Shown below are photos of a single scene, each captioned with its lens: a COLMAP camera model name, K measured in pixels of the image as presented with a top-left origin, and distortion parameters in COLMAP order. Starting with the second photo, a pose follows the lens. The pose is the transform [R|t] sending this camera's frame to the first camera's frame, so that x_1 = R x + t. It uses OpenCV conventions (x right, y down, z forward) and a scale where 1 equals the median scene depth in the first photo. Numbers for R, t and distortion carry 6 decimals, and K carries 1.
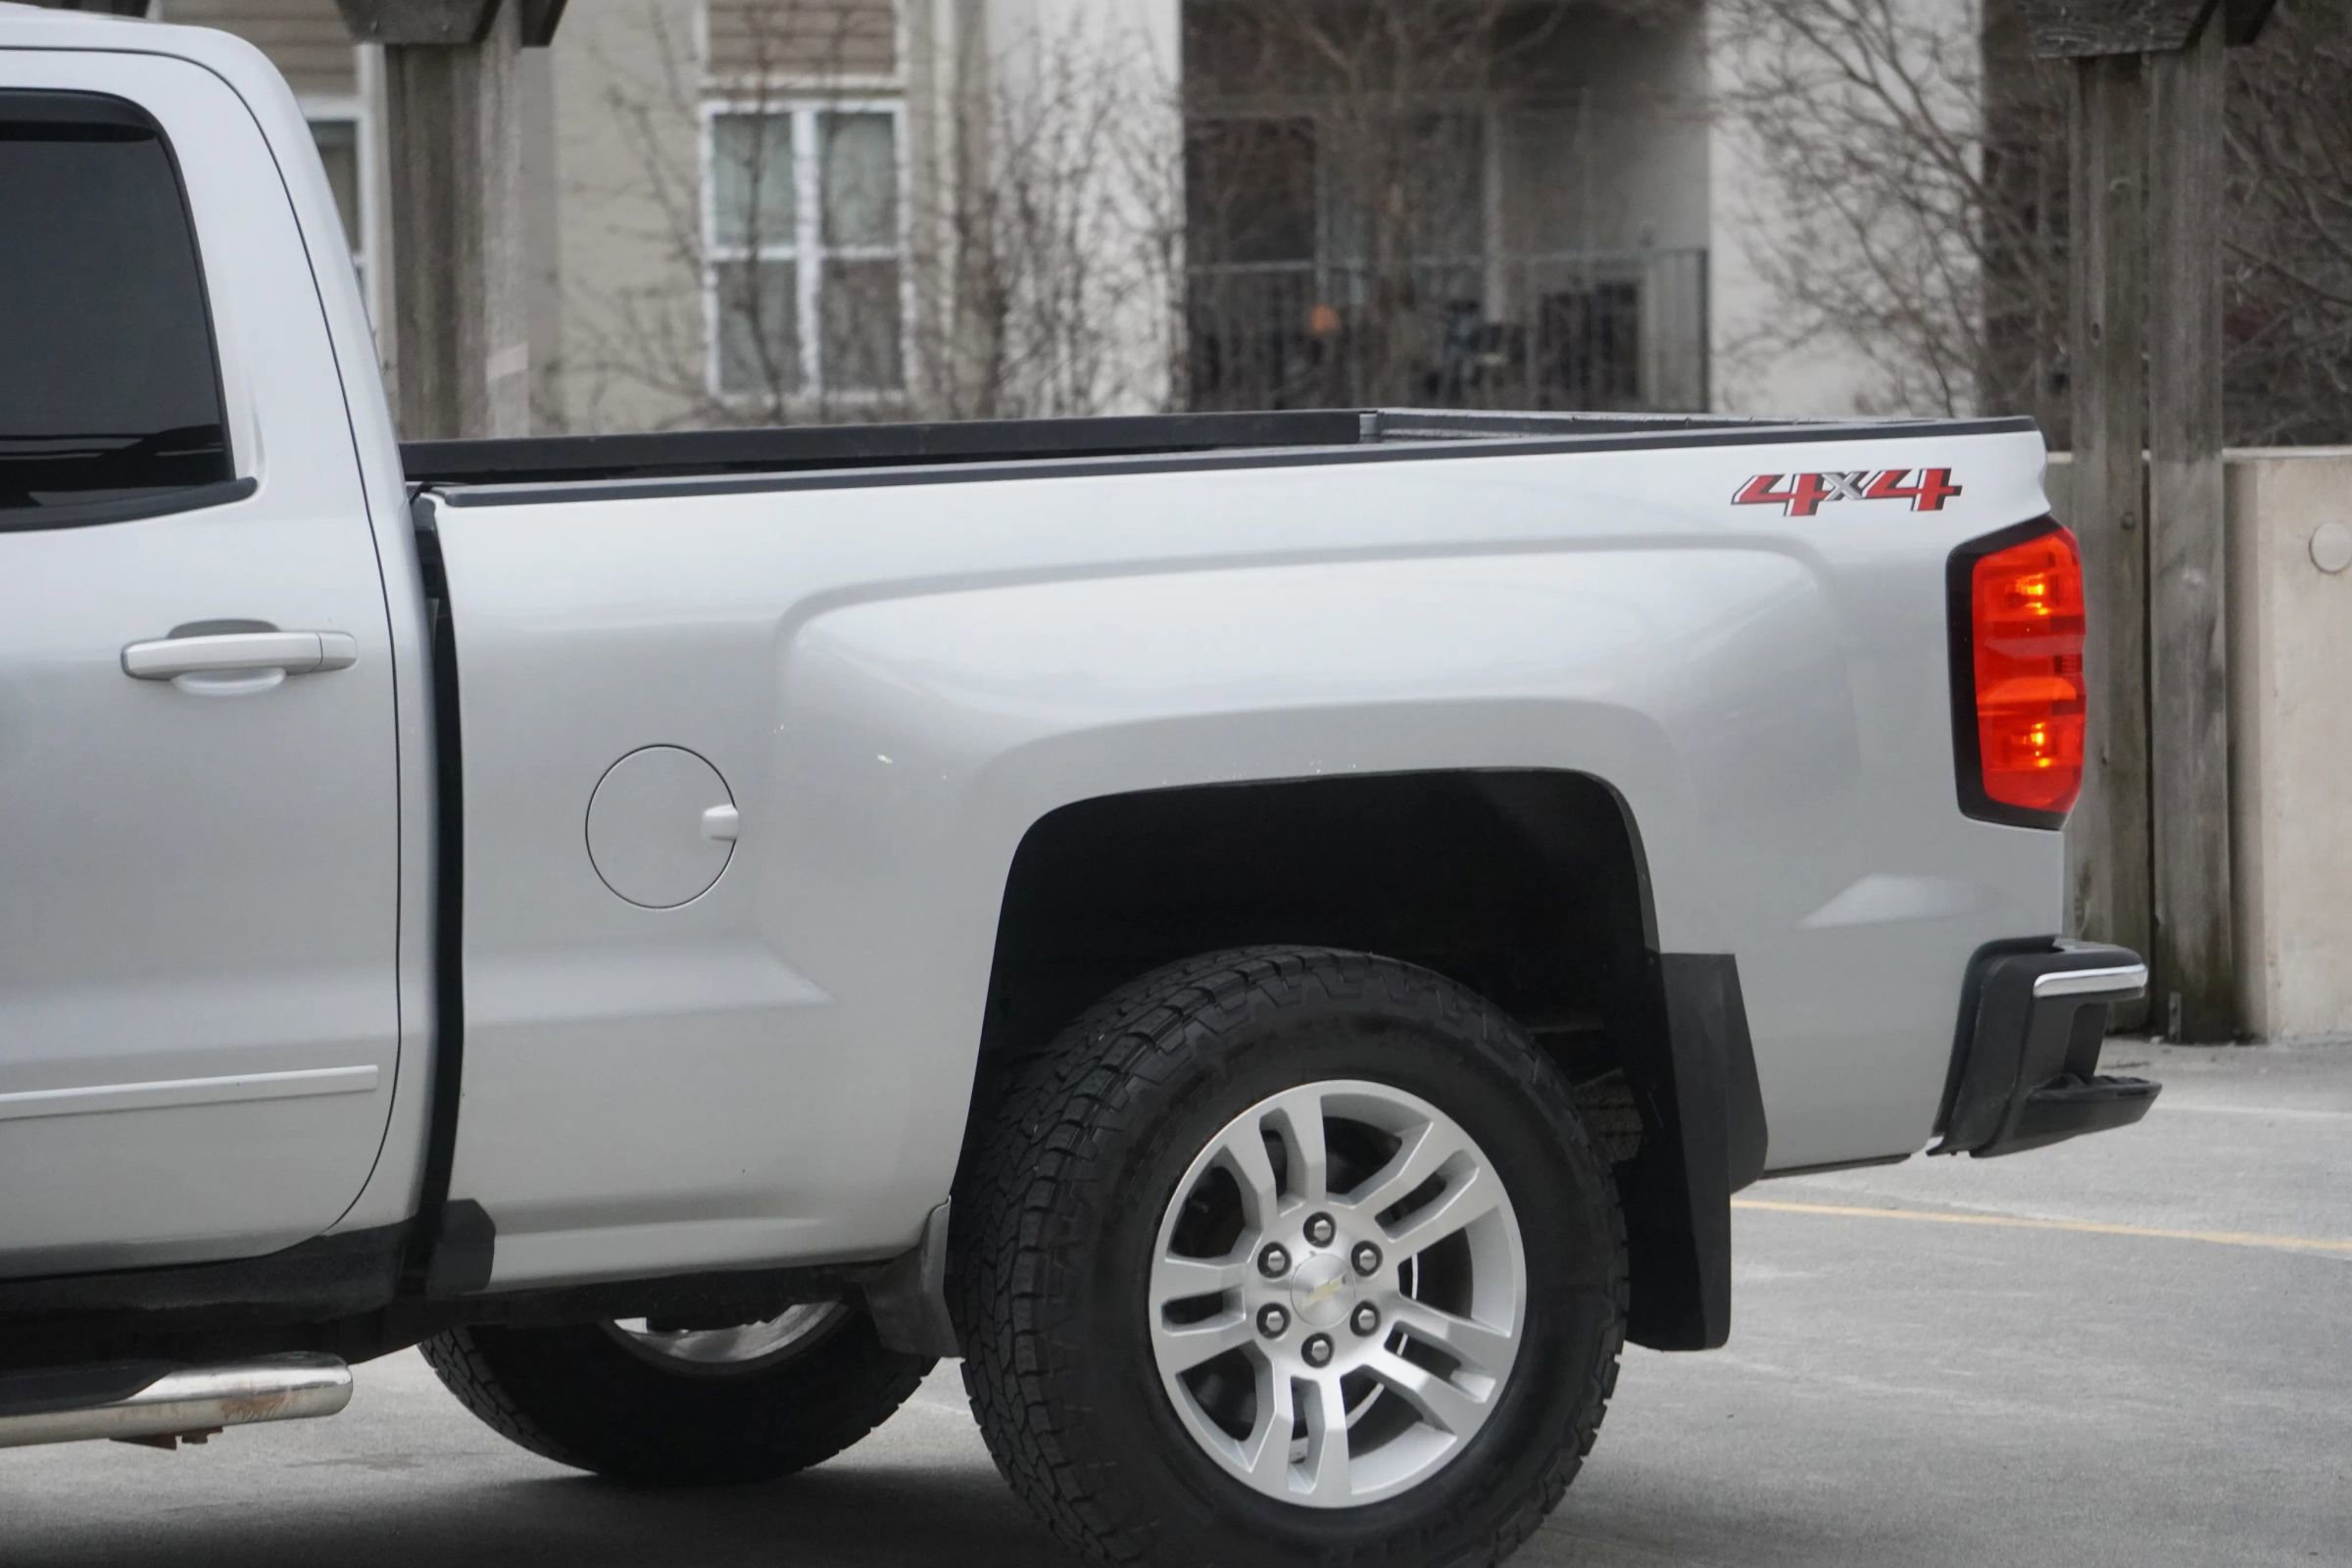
lens RADIAL K [[8807.8, 0, 1179.5], [0, 8807.8, 767.2], [0, 0, 1]] dist [1.320748, 0.000000]
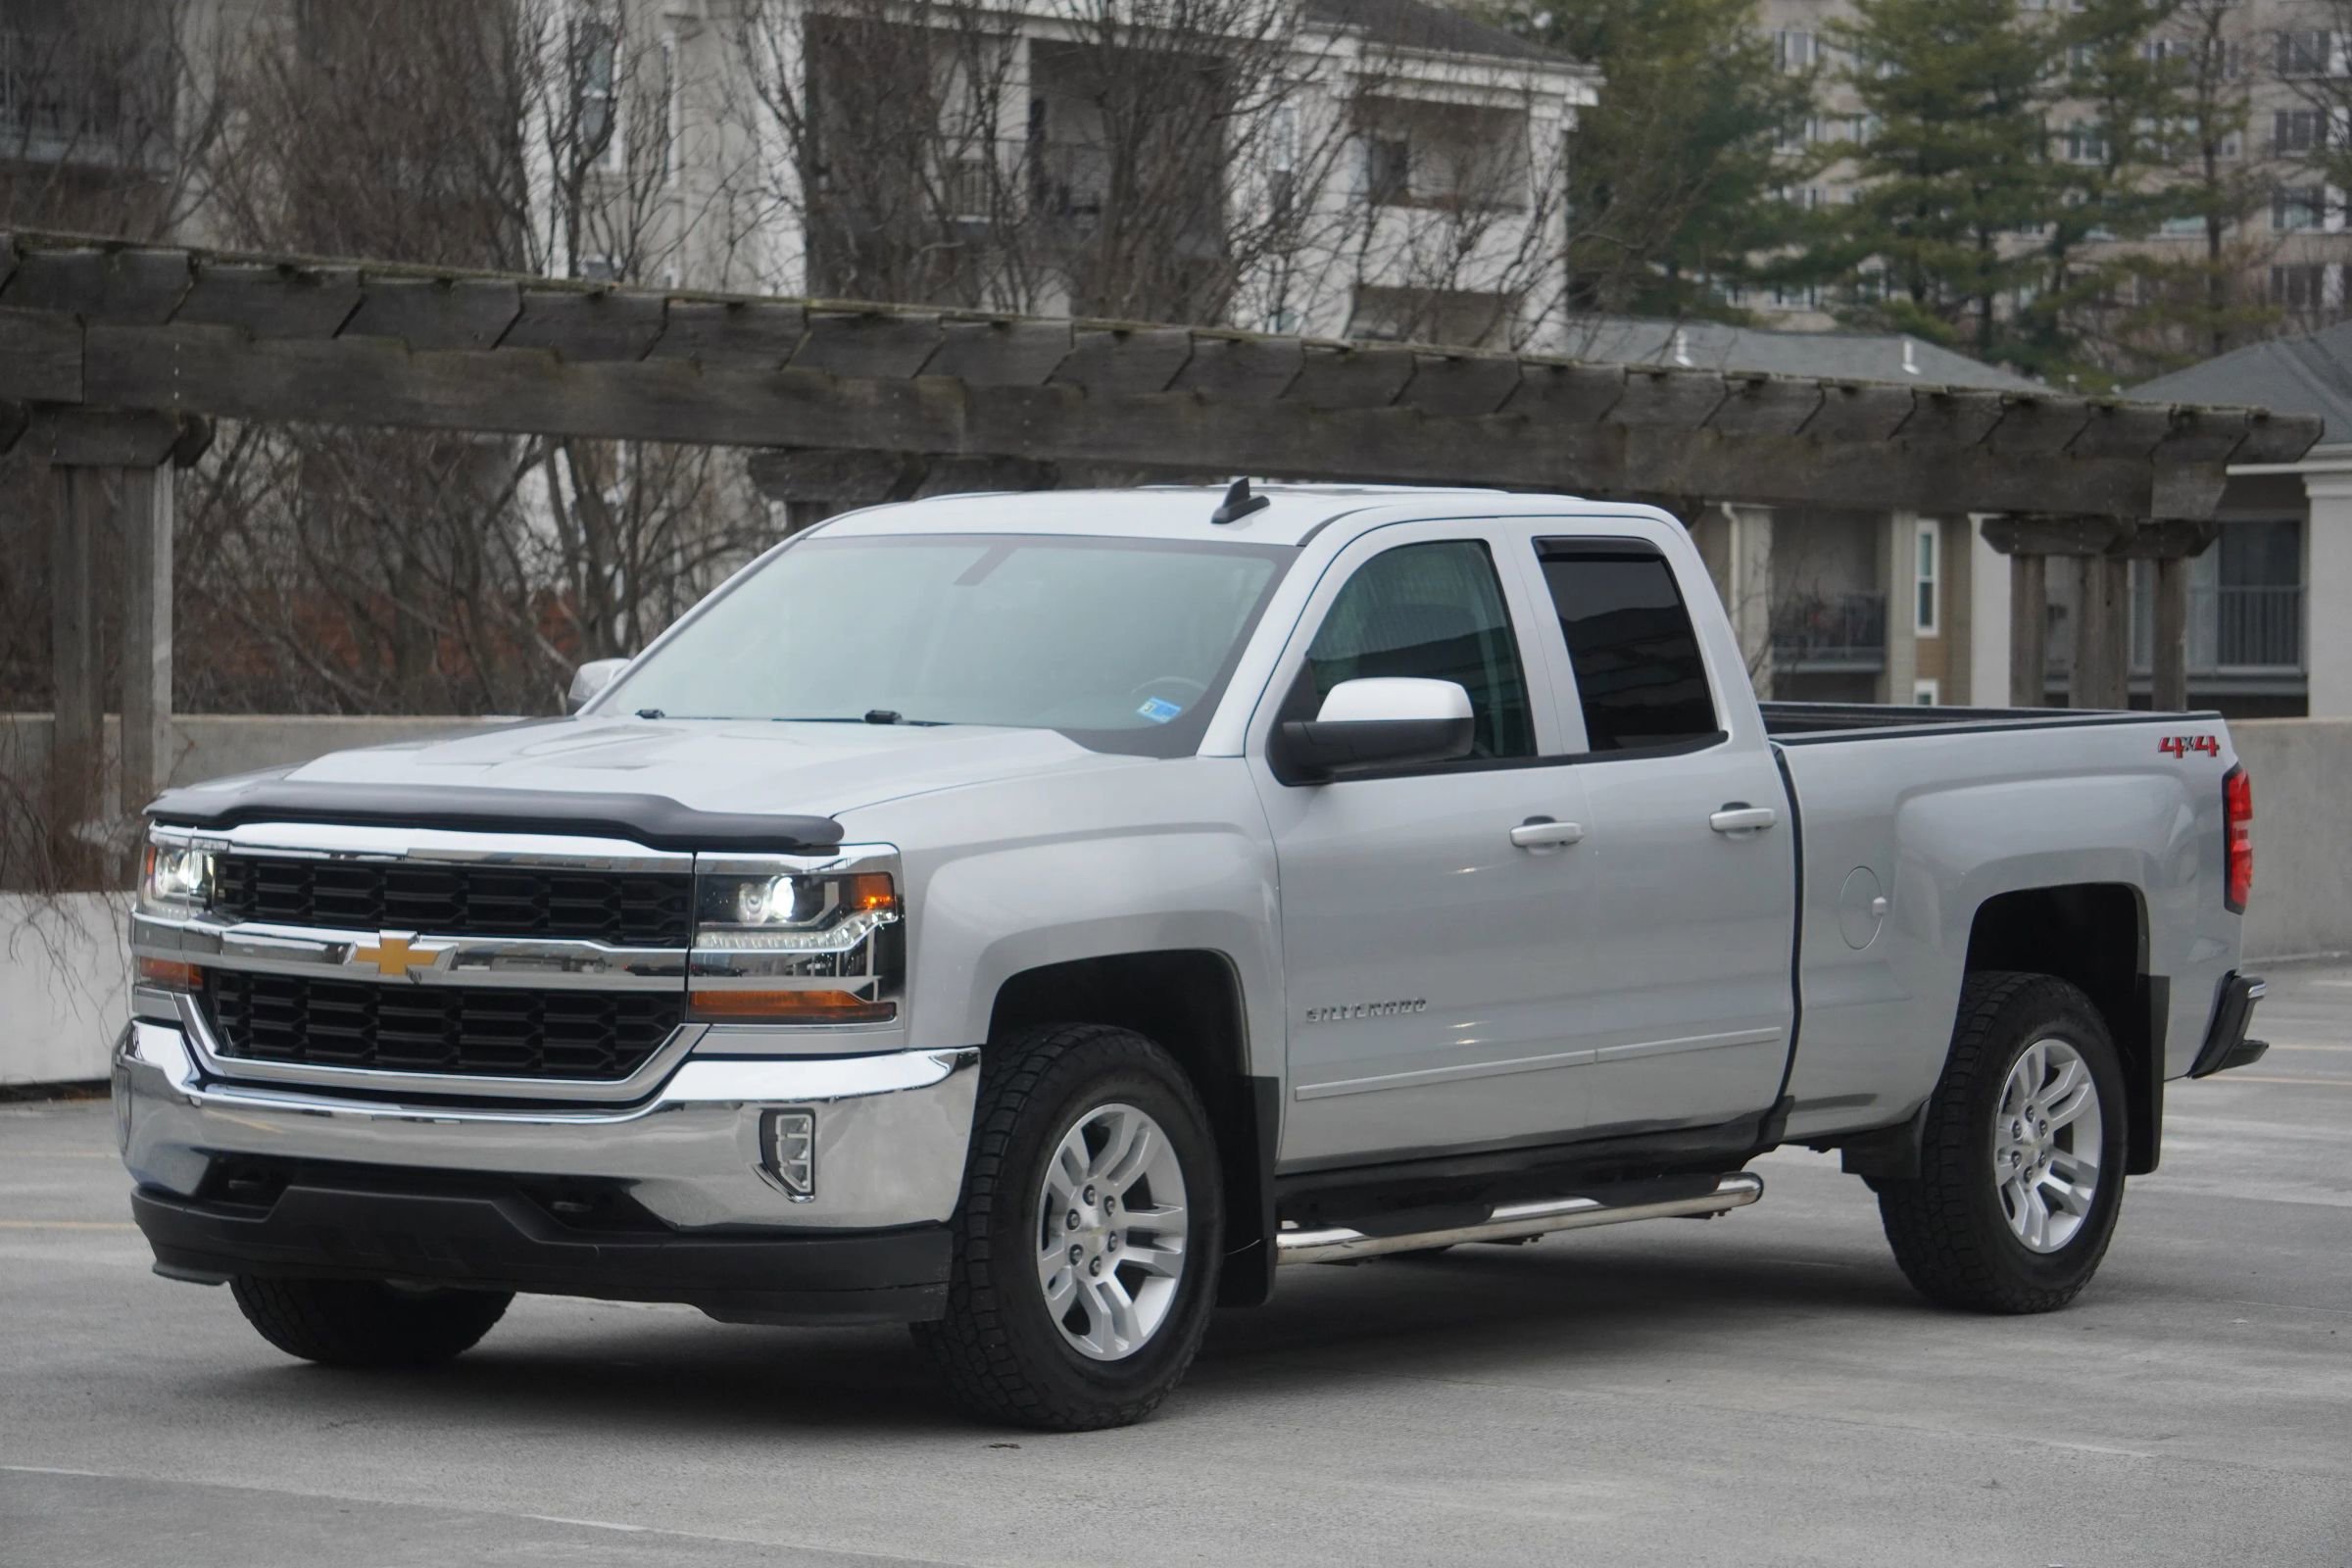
lens RADIAL K [[8807.8, 0, 1099.9], [0, 8807.8, 776.4], [0, 0, 1]] dist [1.320748, 0.000000]
pose [[0.802081, 0.010300, 0.597126, -1.333530], [0.015283, 0.999170, -0.037765, 0.048562], [-0.597019, 0.039416, 0.801258, -0.480172]]
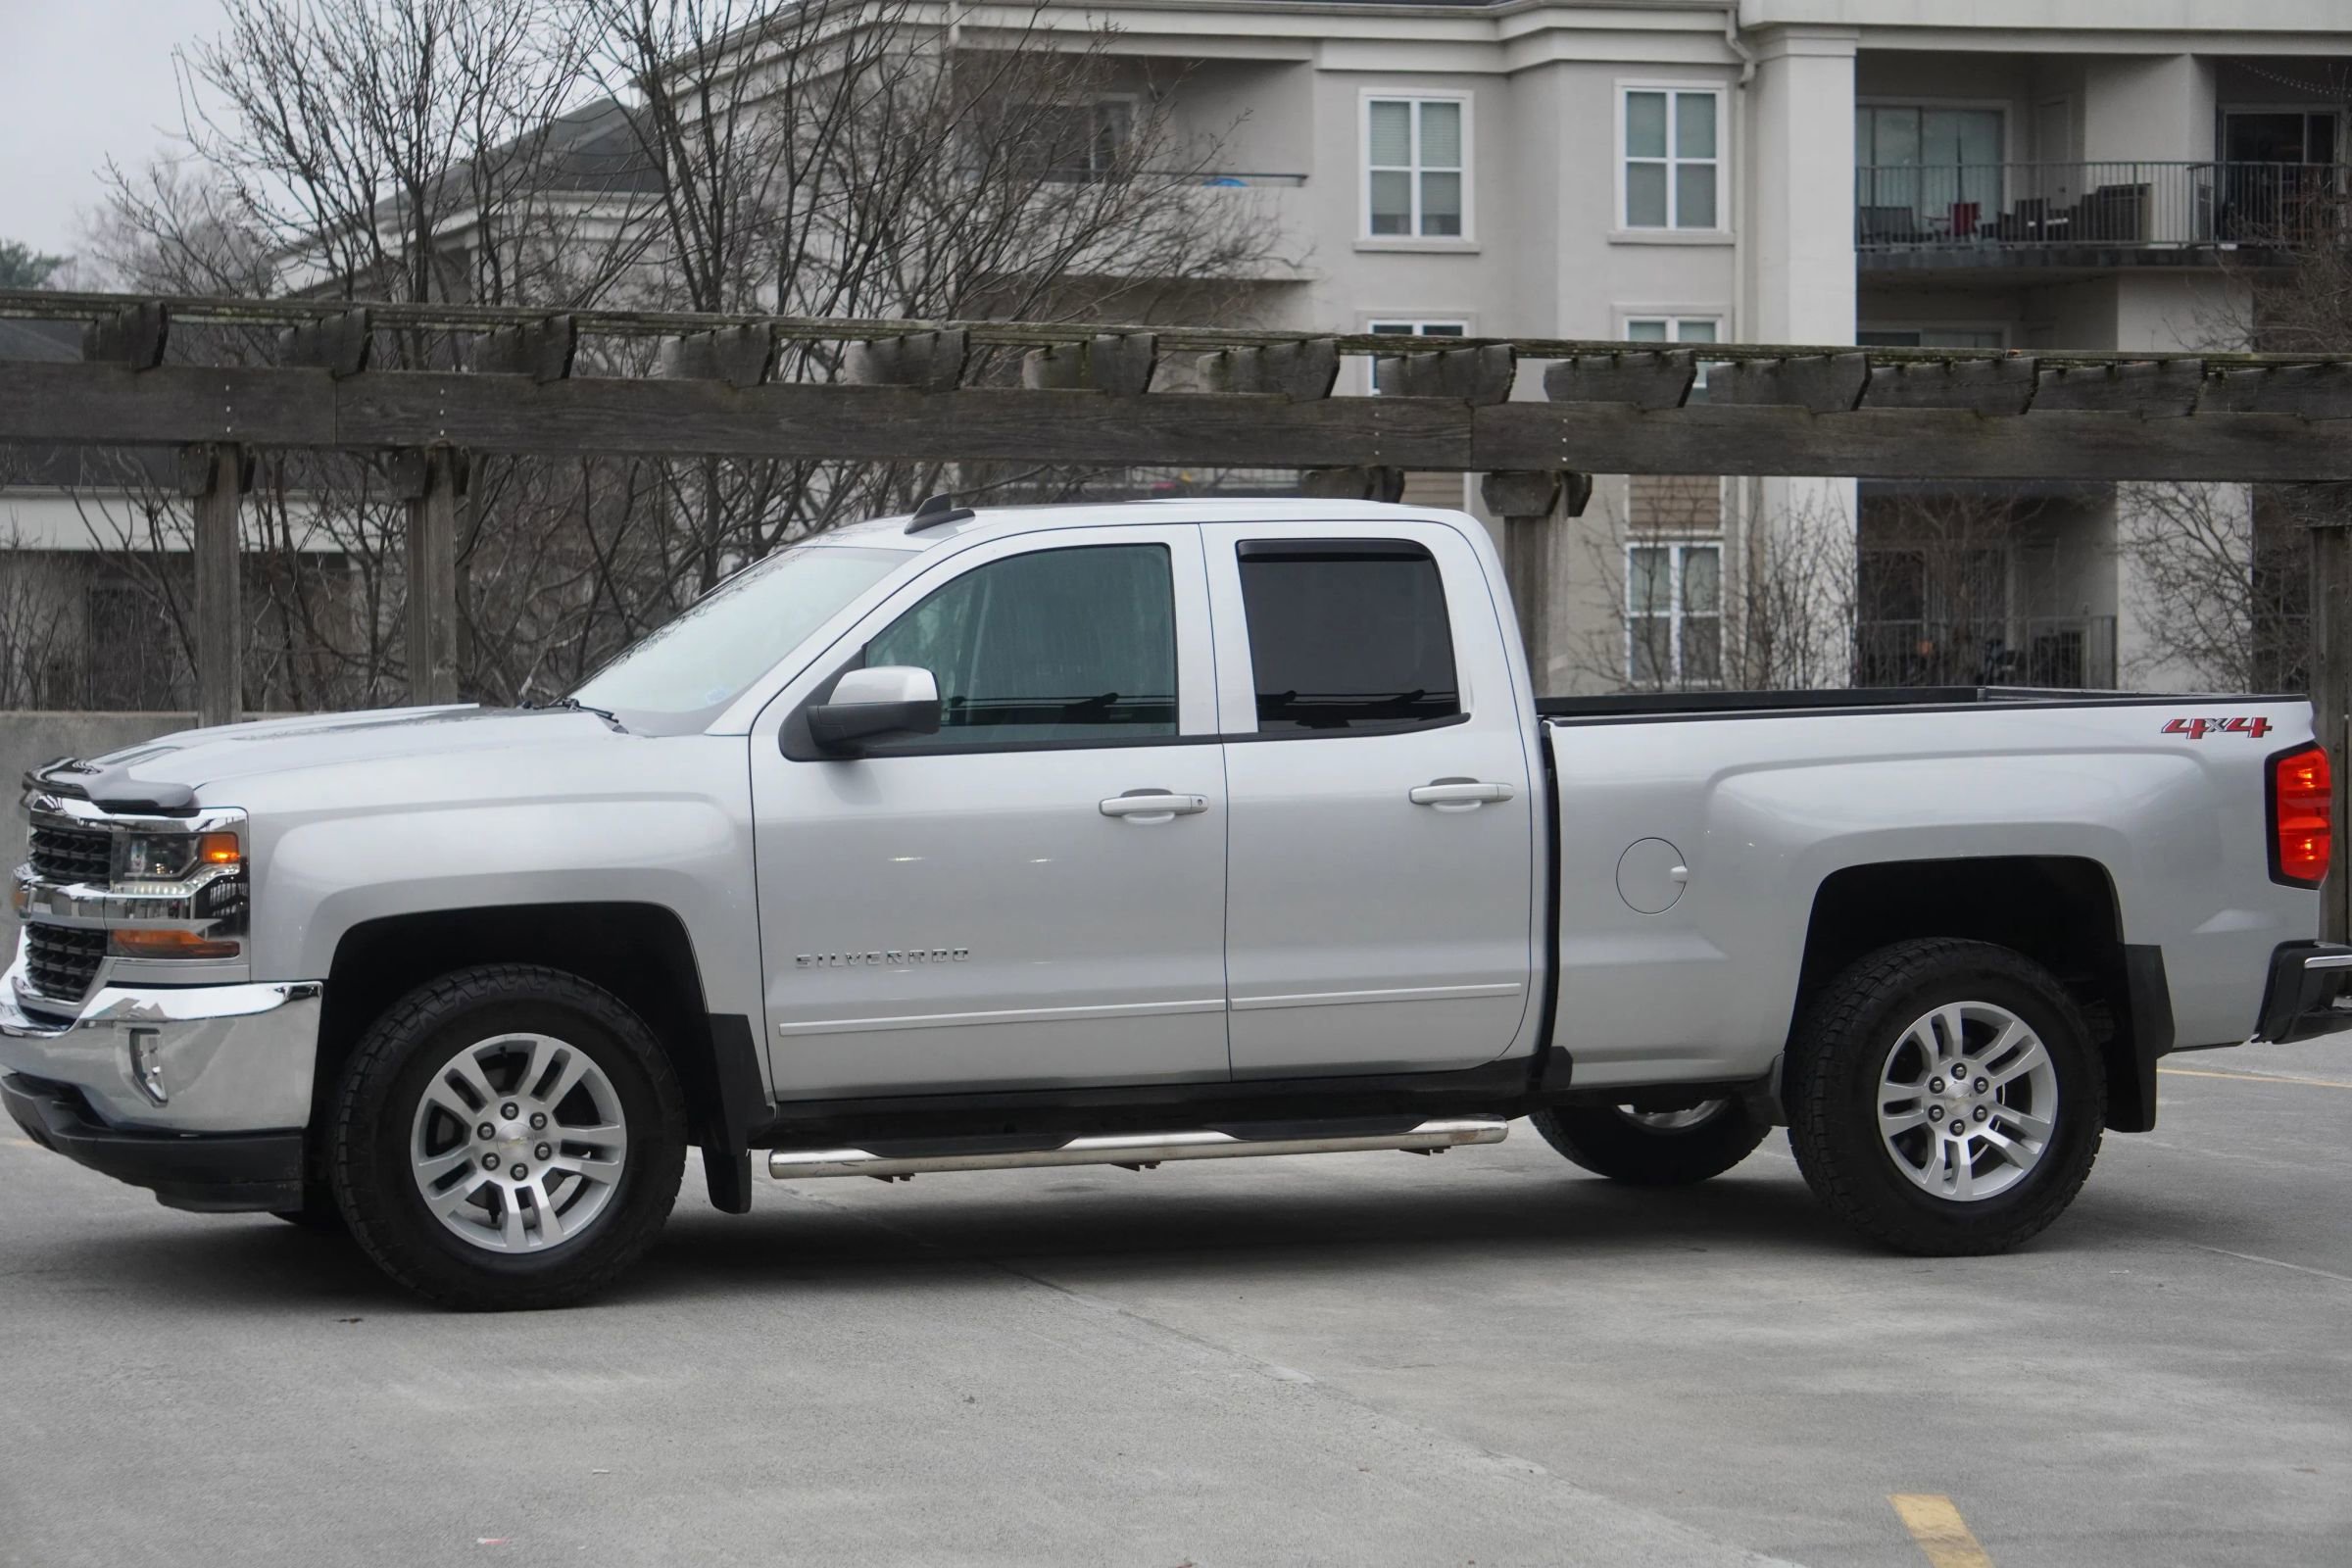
lens RADIAL K [[5807.4, 0, 1071.7], [0, 5807.4, 819.0], [0, 0, 1]] dist [0.455937, 0.000000]
pose [[0.998631, 0.013770, -0.050471, -0.125033], [-0.015230, 0.999473, -0.028660, 0.034907], [0.050050, 0.029389, 0.998314, -0.415425]]
